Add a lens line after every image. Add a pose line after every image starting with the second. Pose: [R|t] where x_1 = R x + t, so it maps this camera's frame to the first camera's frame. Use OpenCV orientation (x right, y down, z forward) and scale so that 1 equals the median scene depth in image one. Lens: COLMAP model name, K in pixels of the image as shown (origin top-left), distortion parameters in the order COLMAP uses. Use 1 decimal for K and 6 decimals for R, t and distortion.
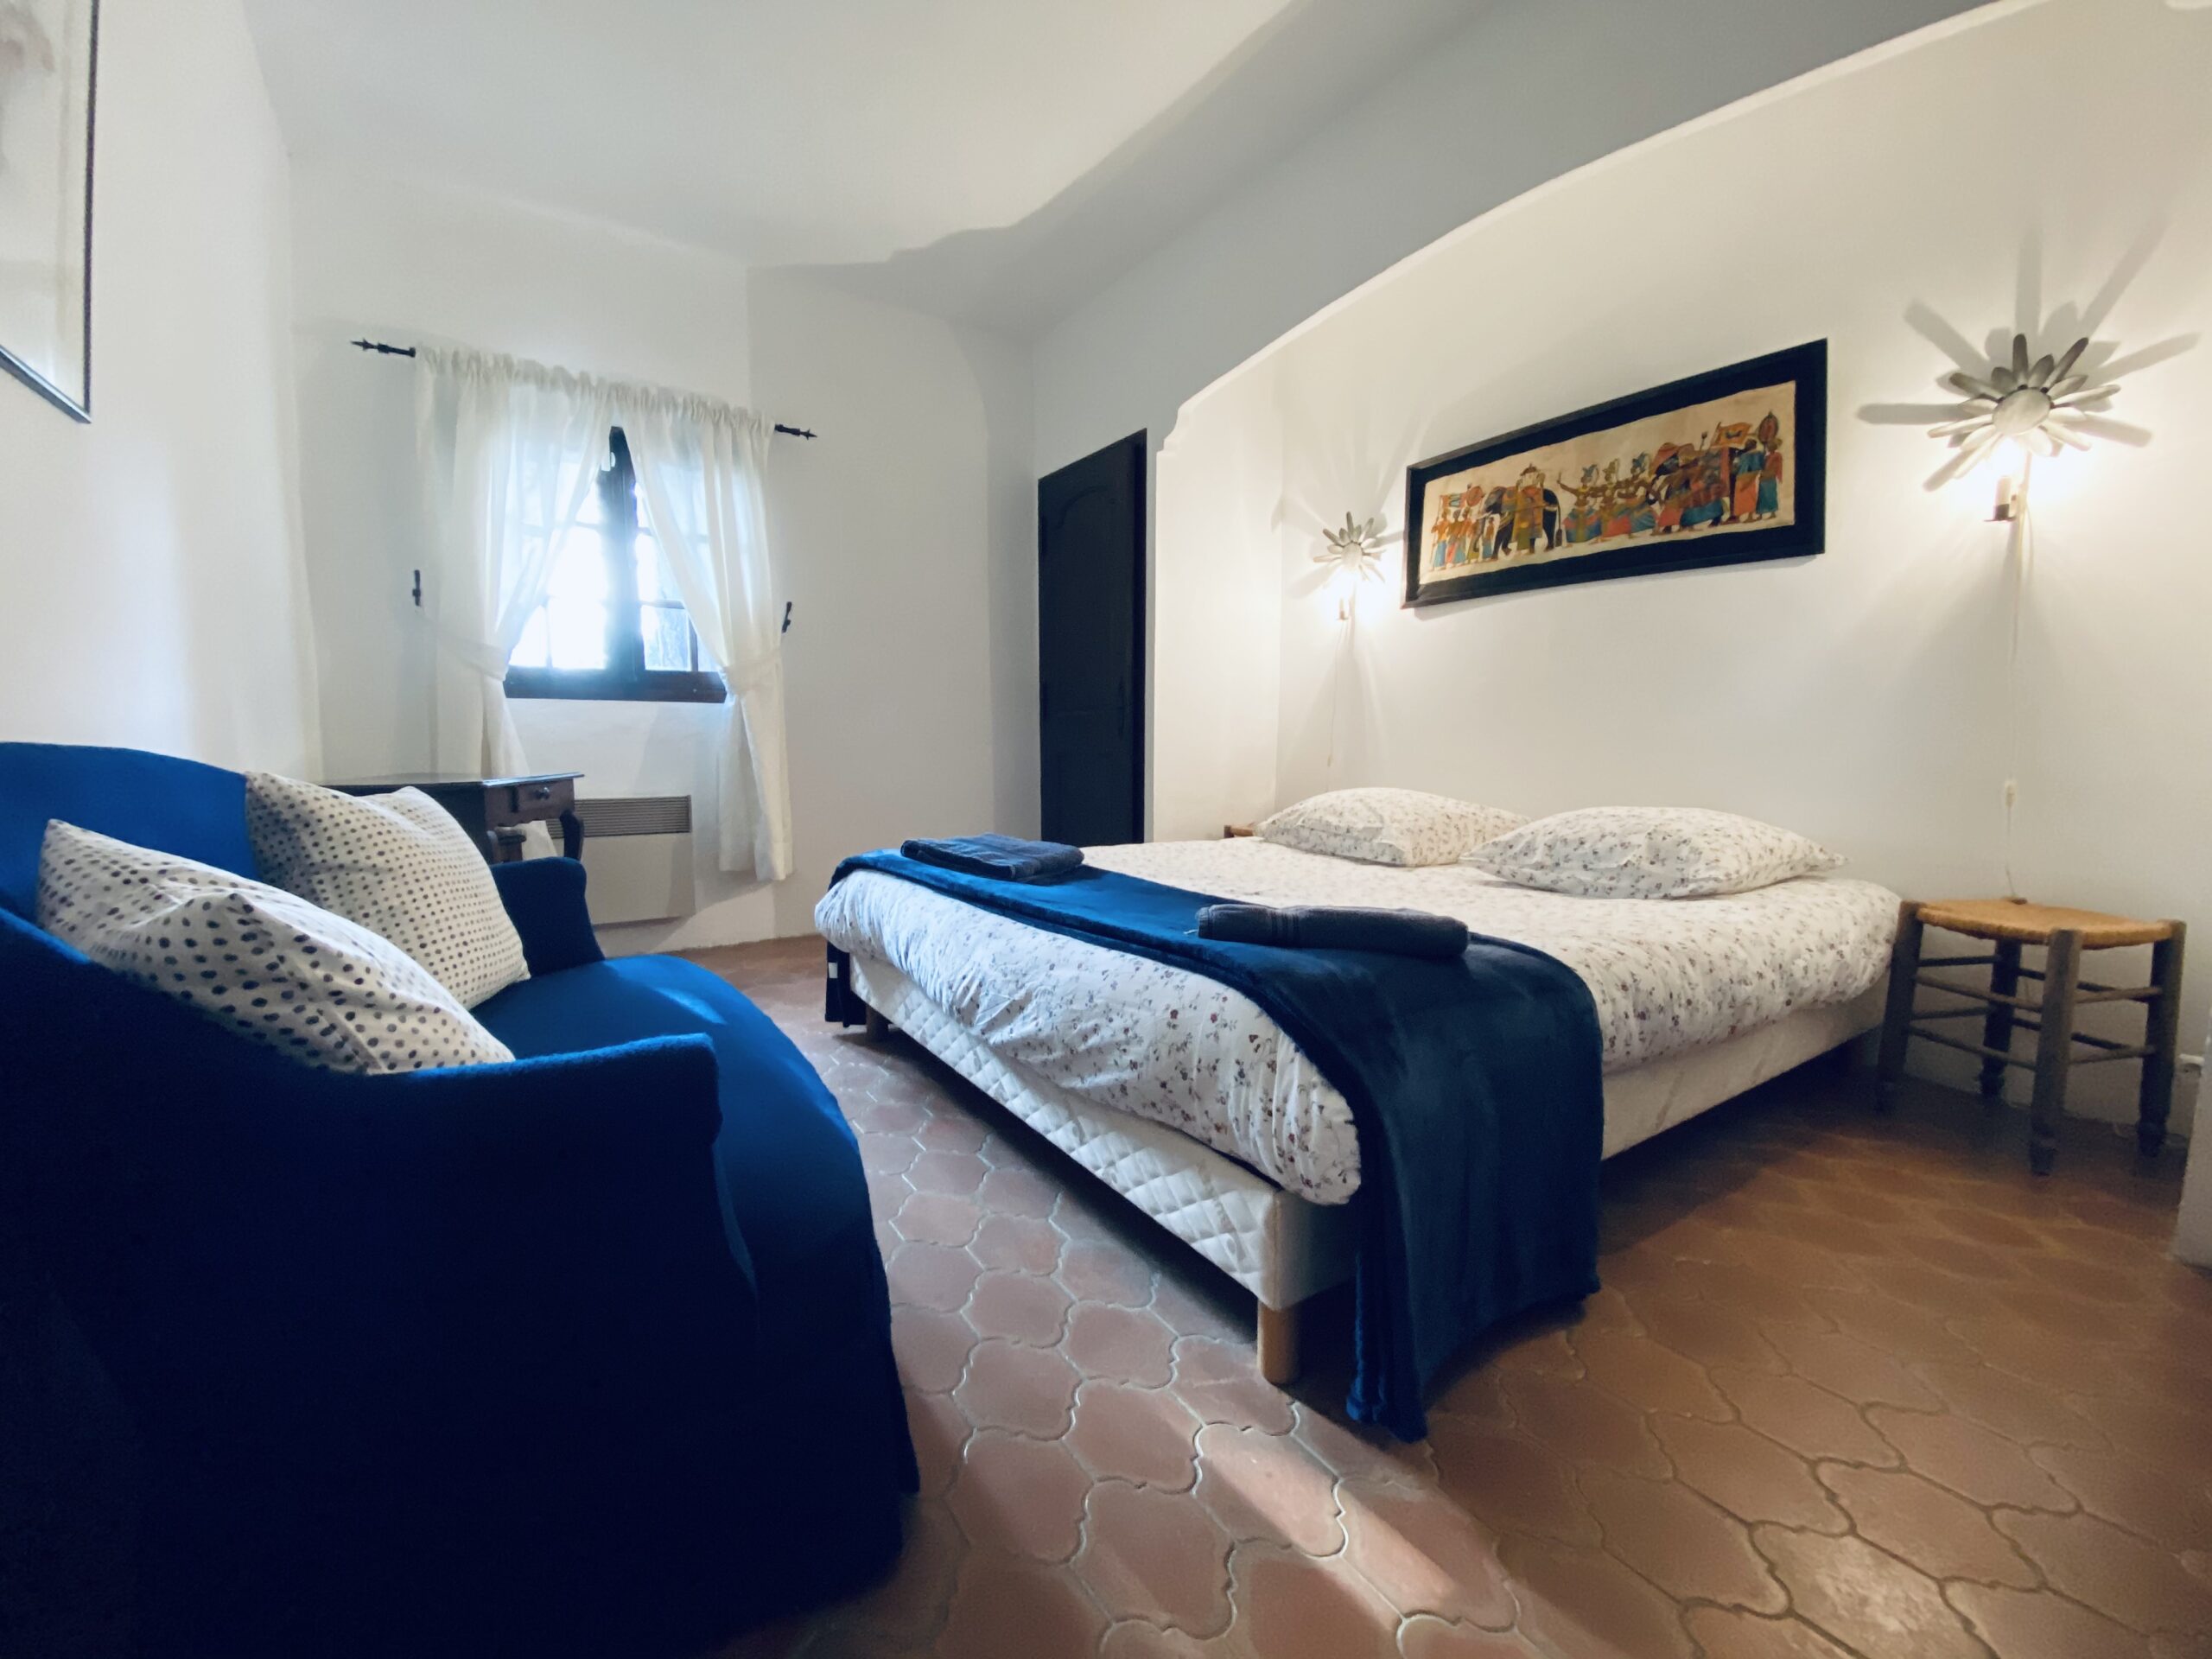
lens RADIAL K [[895.4, 0, 1106.0], [0, 895.4, 829.5], [0, 0, 1]] dist [0.001353, -0.011151]
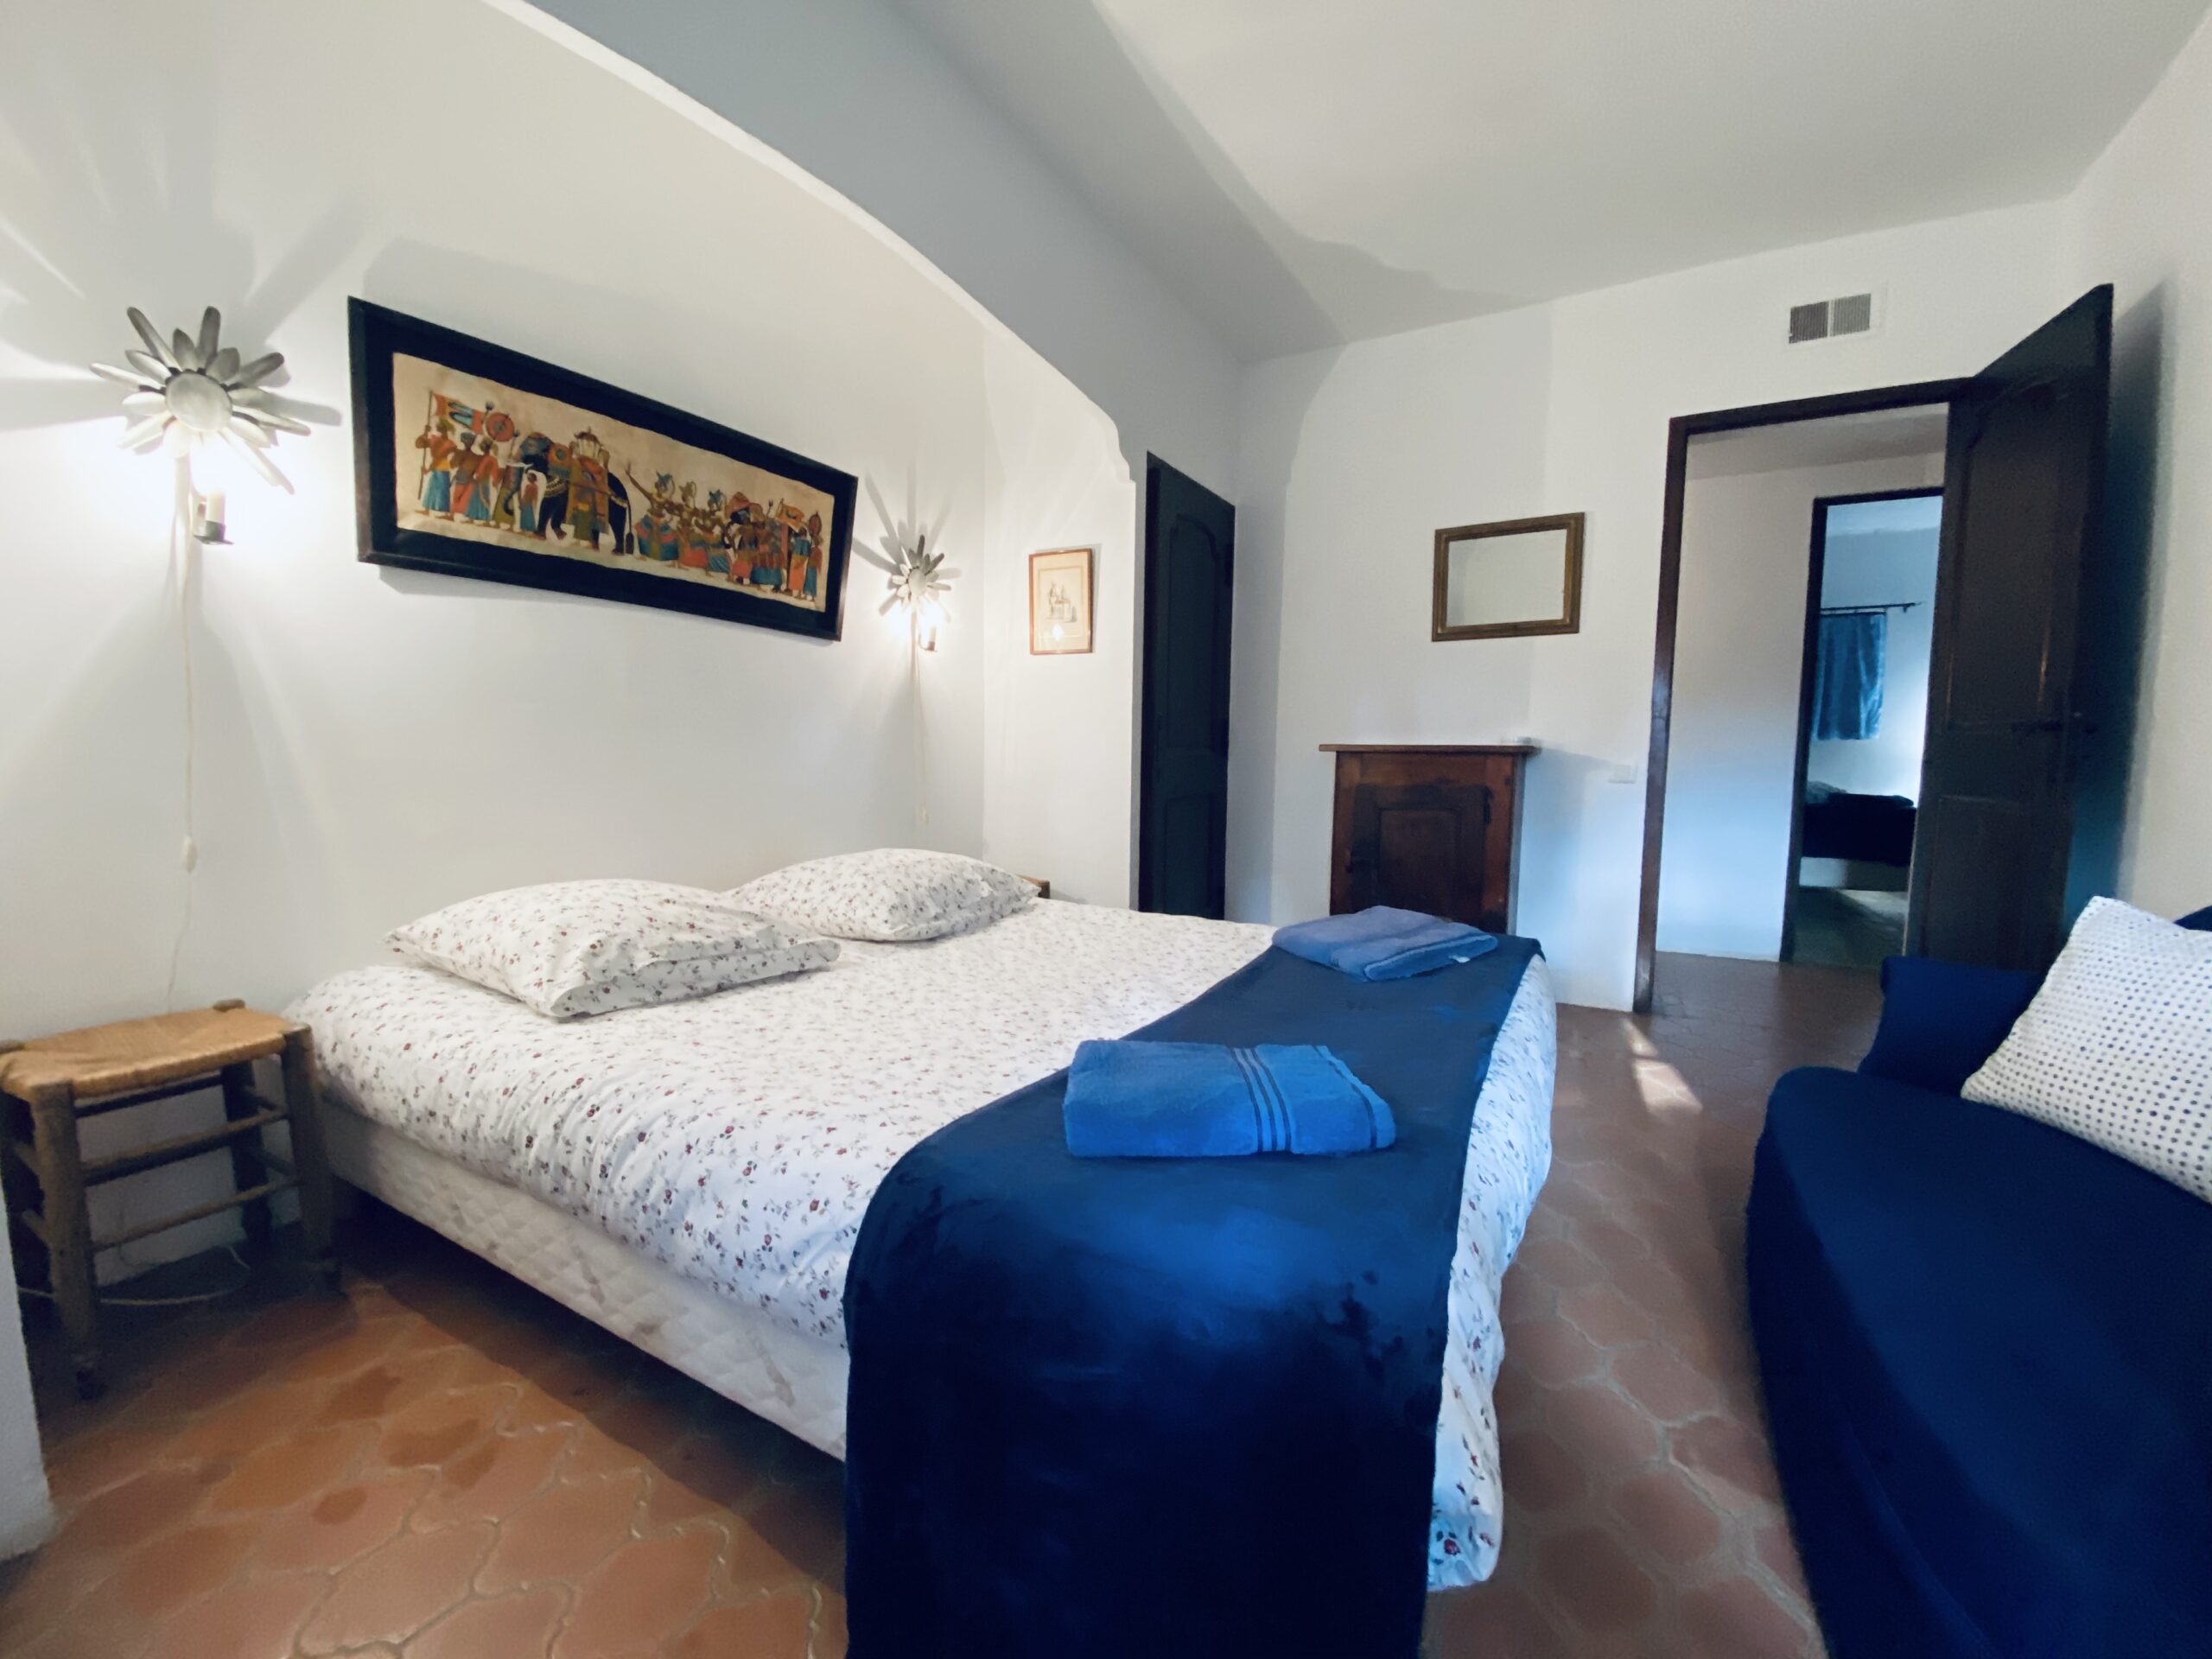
lens RADIAL K [[895.4, 0, 1106.0], [0, 895.4, 829.5], [0, 0, 1]] dist [0.001353, -0.011151]
pose [[-0.445170, -0.076208, 0.892197, -0.426617], [0.079167, 0.989121, 0.123988, -0.141497], [-0.891939, 0.125829, -0.434294, 1.022288]]
